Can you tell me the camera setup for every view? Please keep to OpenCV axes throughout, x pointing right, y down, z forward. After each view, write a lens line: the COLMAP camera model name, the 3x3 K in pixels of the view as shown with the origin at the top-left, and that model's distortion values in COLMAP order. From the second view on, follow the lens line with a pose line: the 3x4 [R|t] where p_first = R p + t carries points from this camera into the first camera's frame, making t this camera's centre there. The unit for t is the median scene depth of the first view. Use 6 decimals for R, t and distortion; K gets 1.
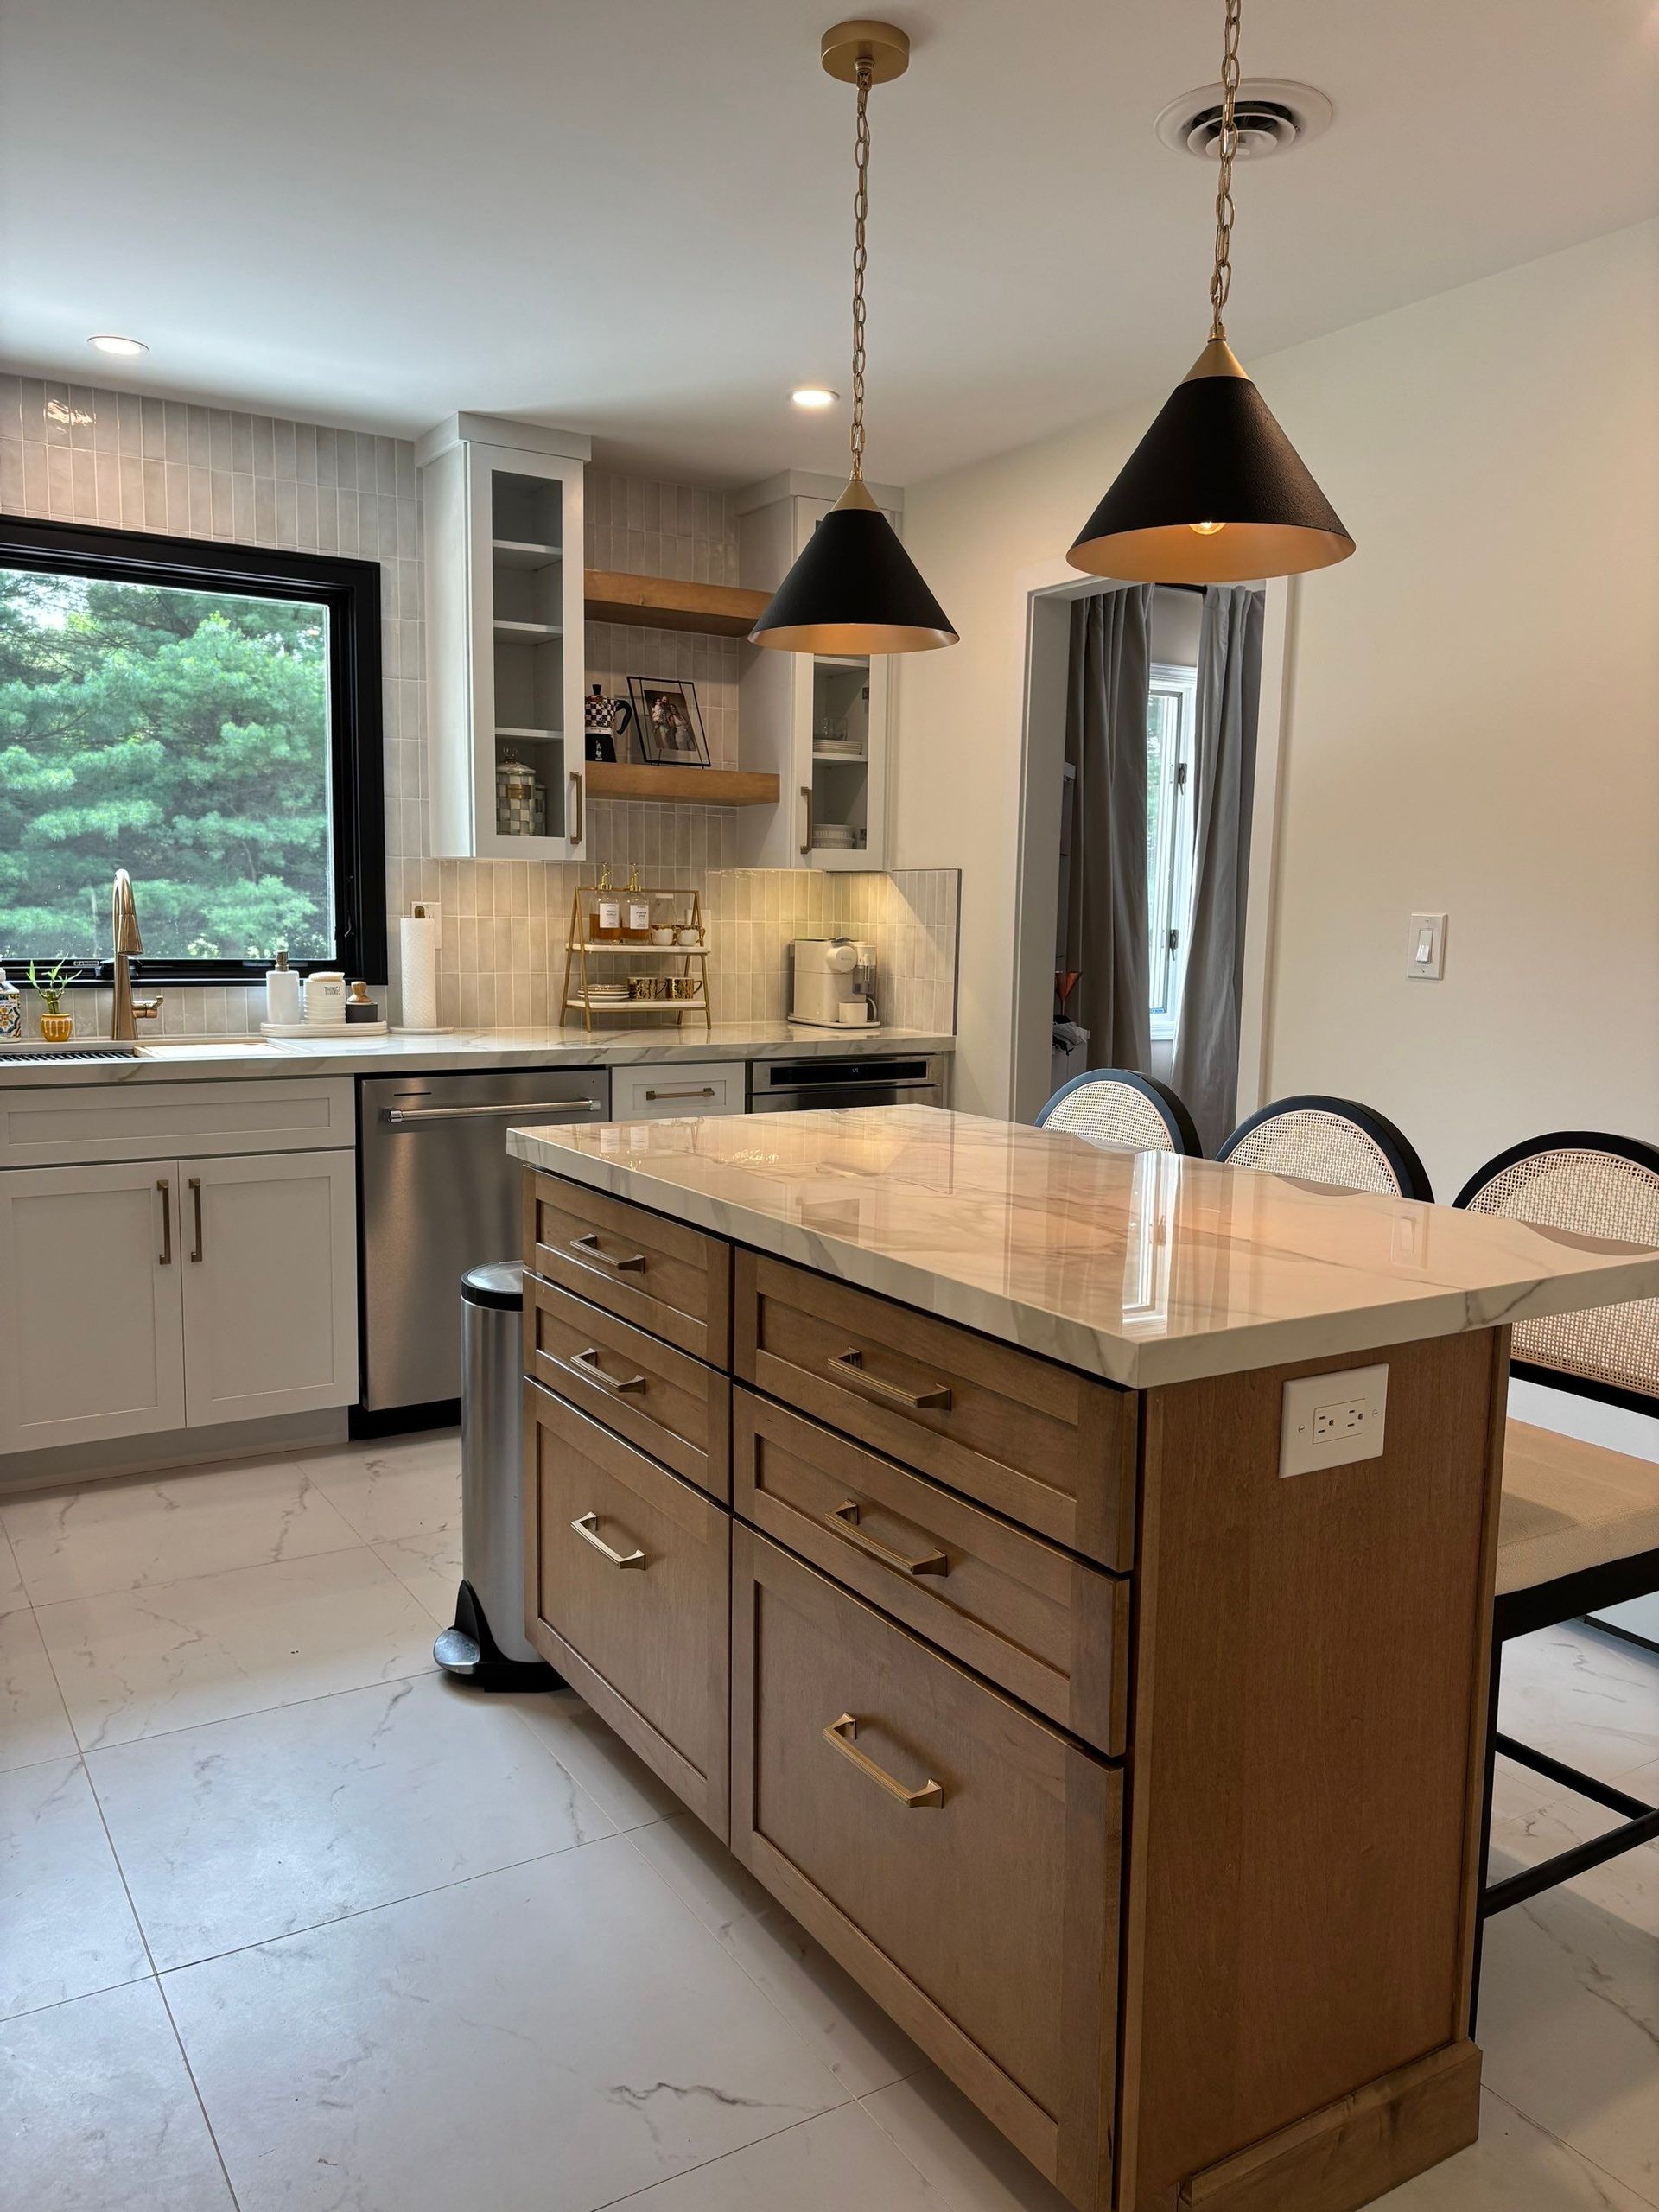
lens RADIAL K [[1672.6, 0, 843.6], [0, 1672.6, 1115.2], [0, 0, 1]] dist [0.048803, -0.051930]
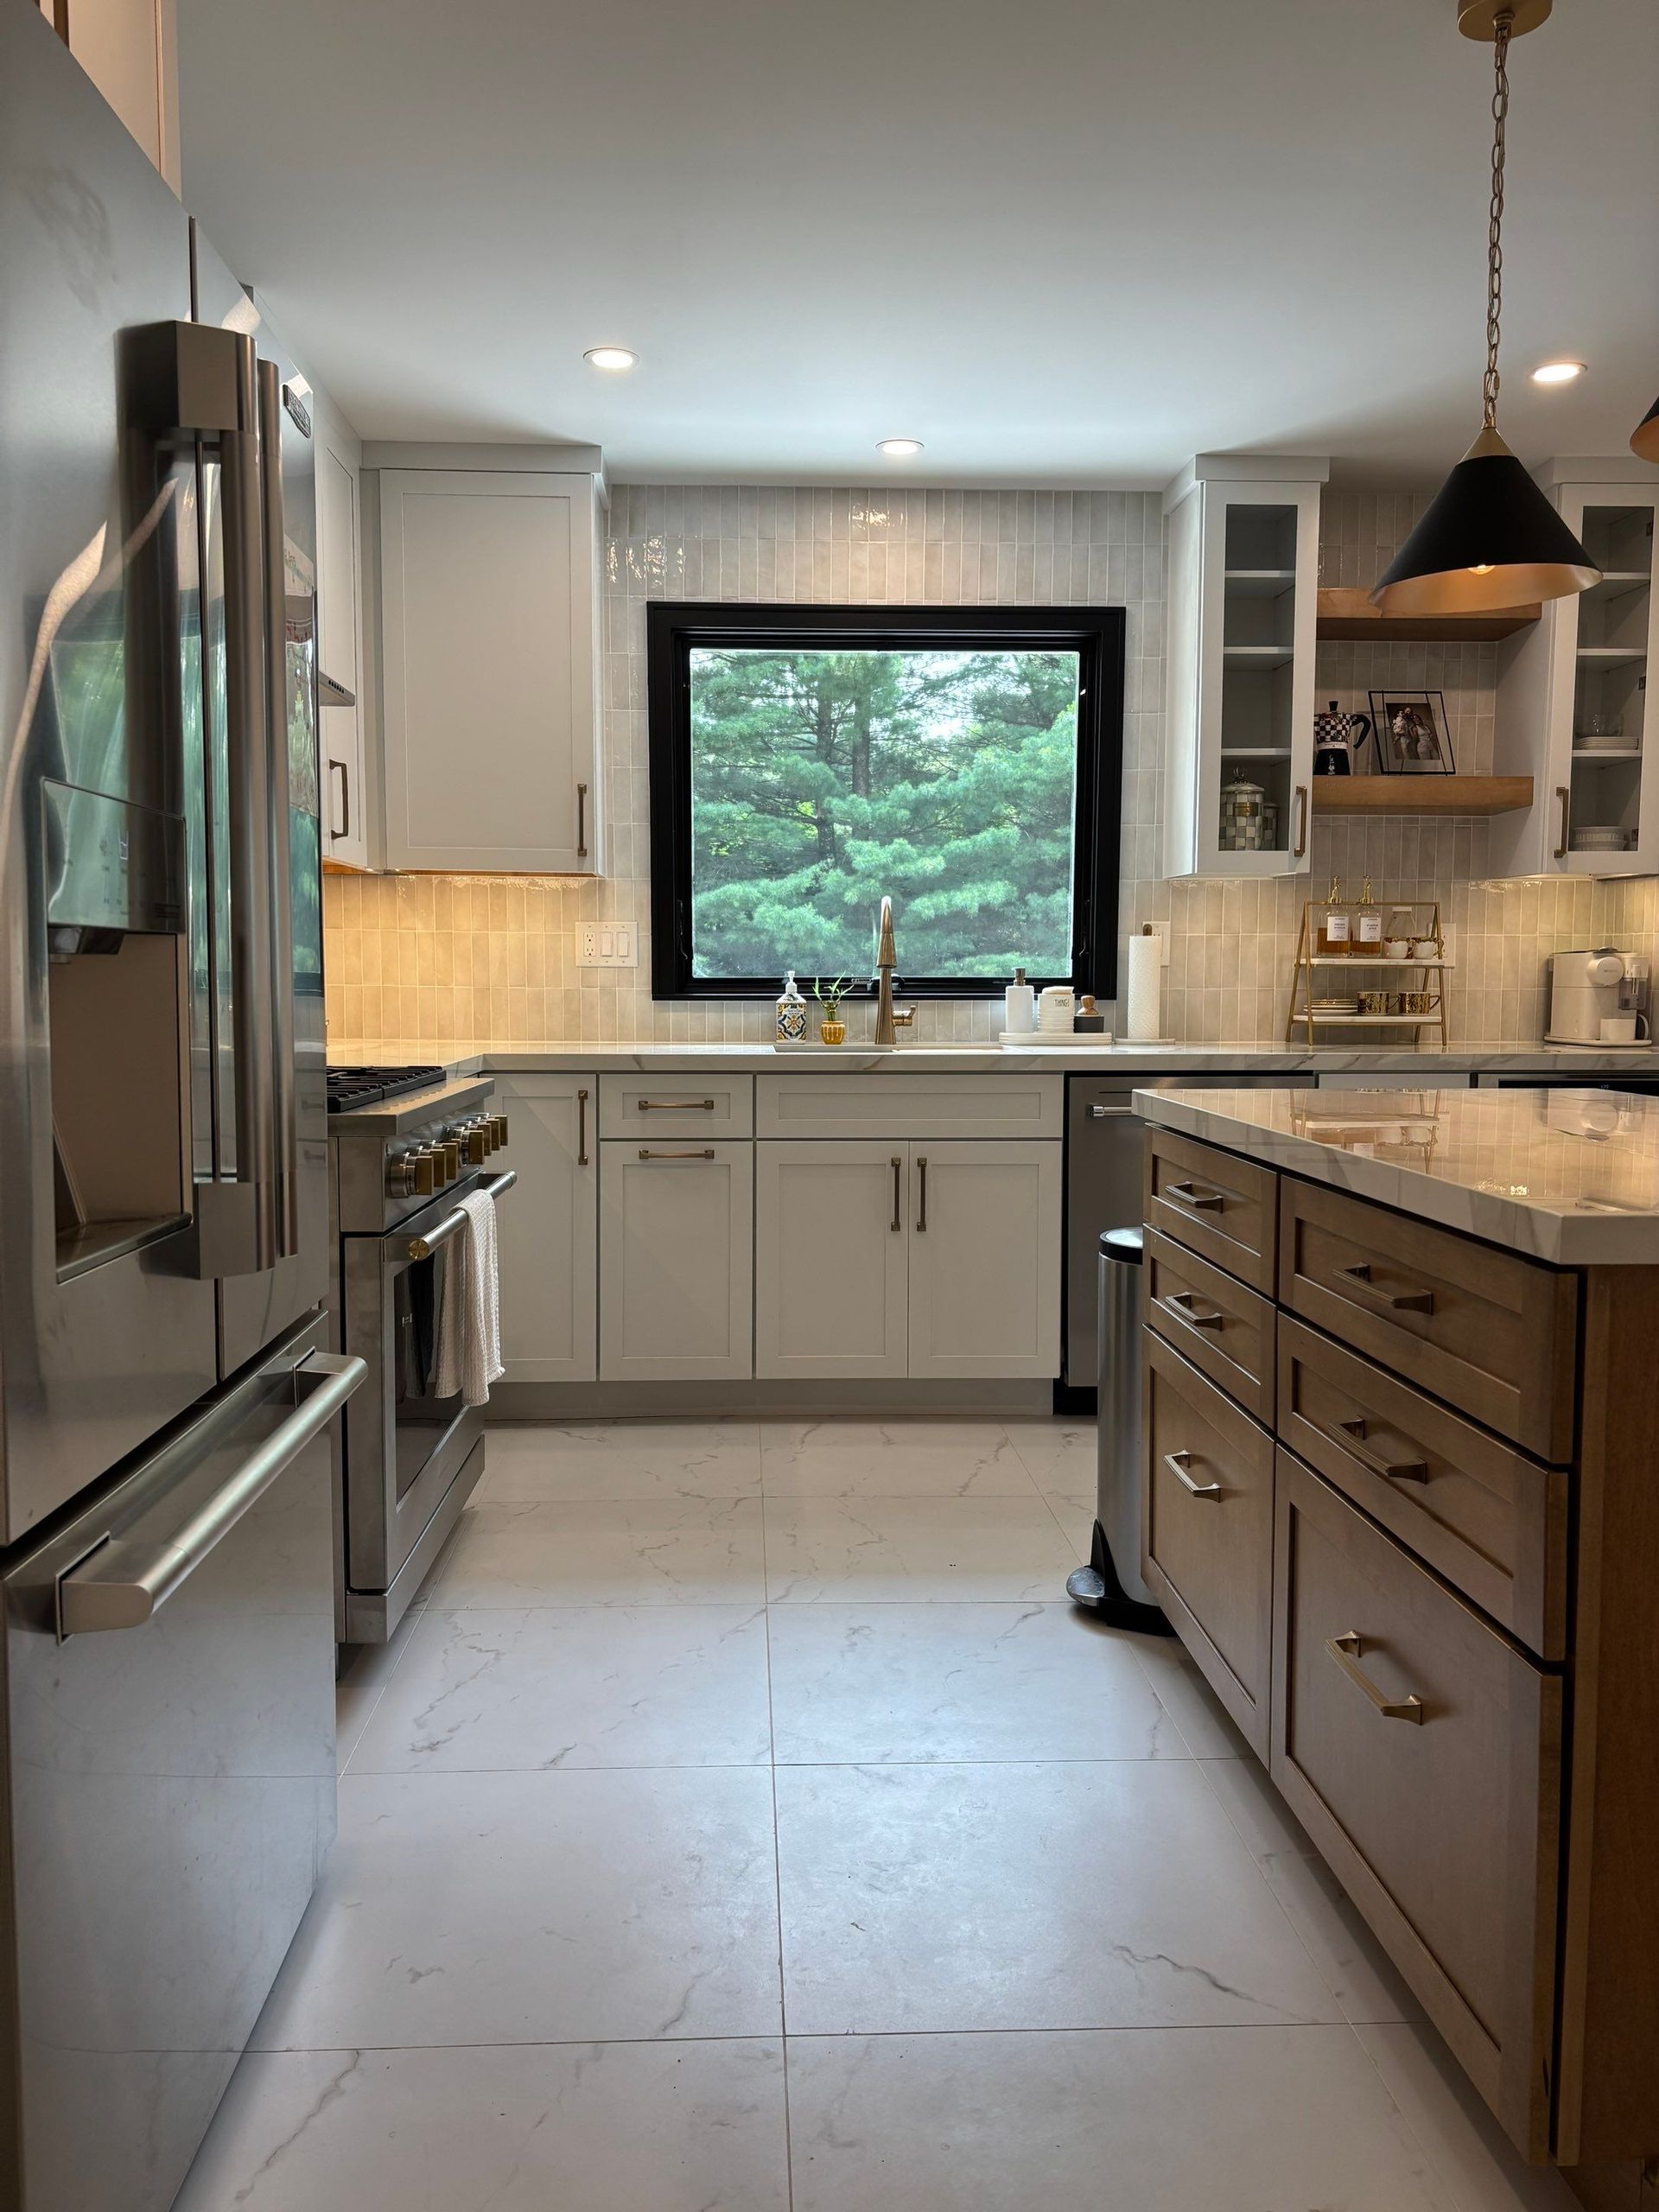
lens RADIAL K [[1672.6, 0, 807.4], [0, 1672.6, 1114.9], [0, 0, 1]] dist [0.048803, -0.051930]
pose [[0.869501, 0.025108, -0.493292, 0.086693], [-0.047509, 0.998328, -0.032927, 0.041245], [0.491641, 0.052066, 0.869240, -0.018923]]
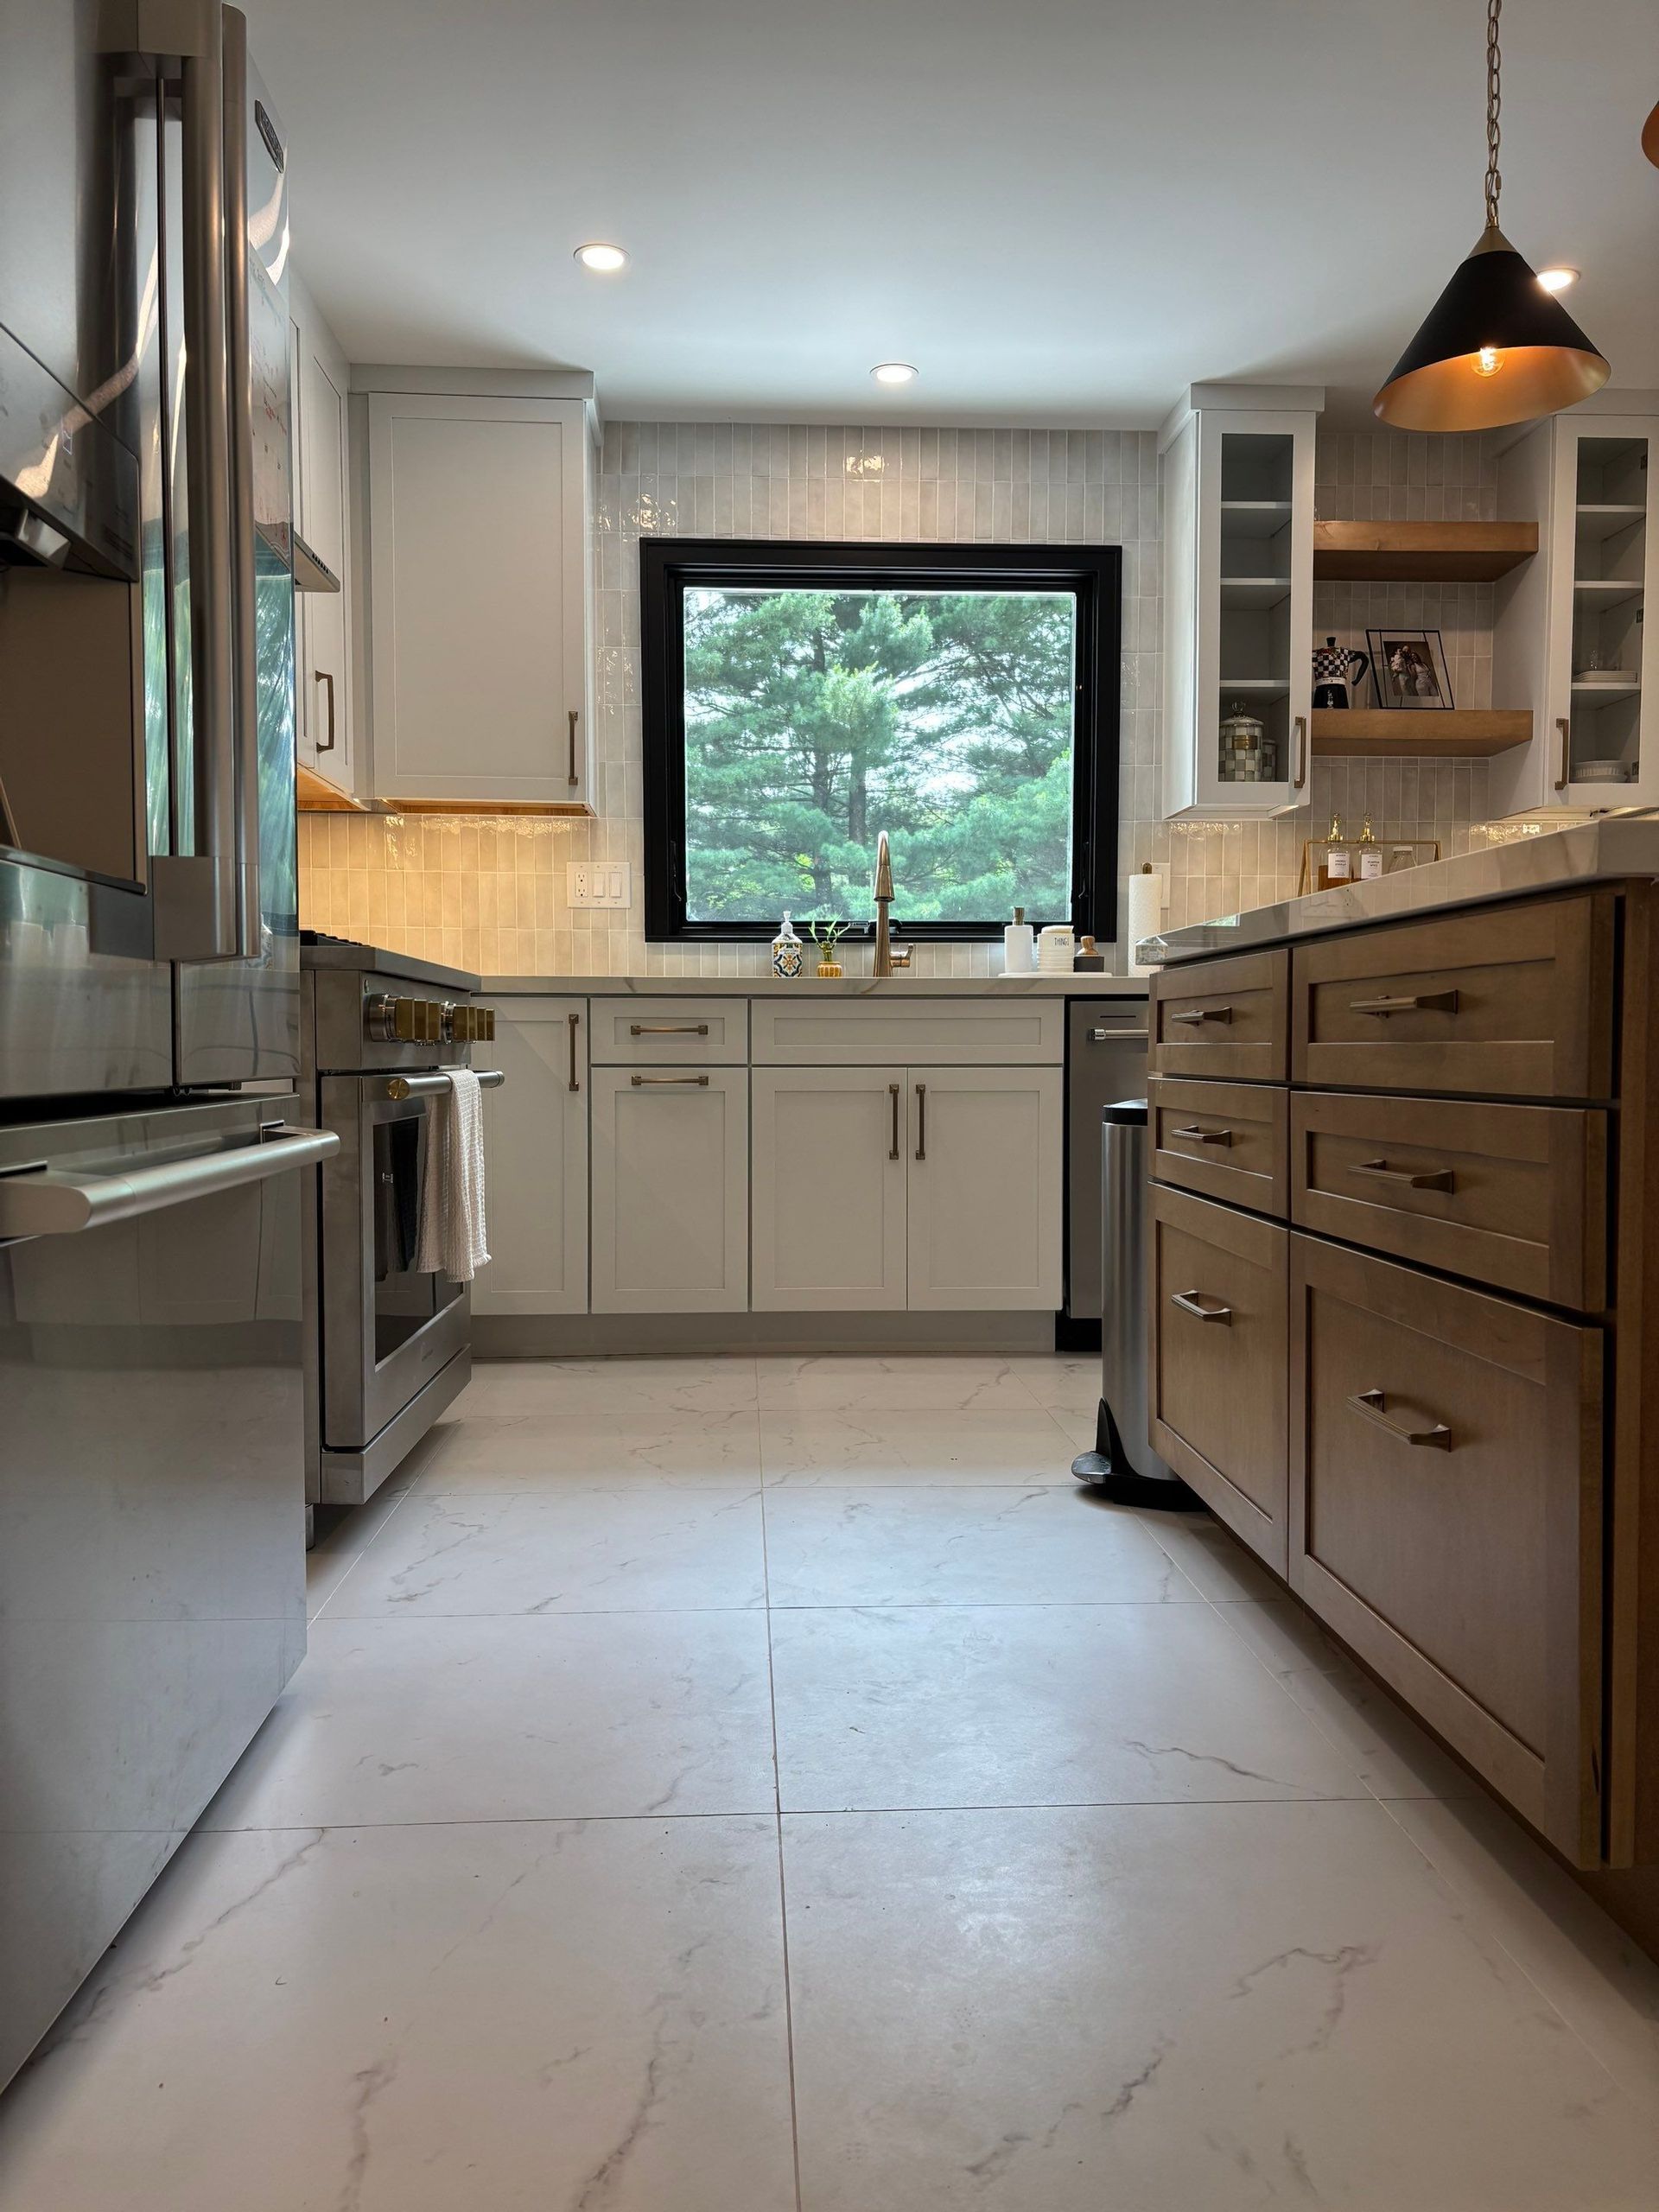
lens RADIAL K [[1672.6, 0, 827.3], [0, 1672.6, 1127.9], [0, 0, 1]] dist [0.048803, -0.051930]
pose [[0.875877, 0.005377, -0.482504, 0.079443], [-0.043137, 0.996807, -0.067197, 0.120542], [0.480602, 0.079670, 0.873312, 0.003605]]
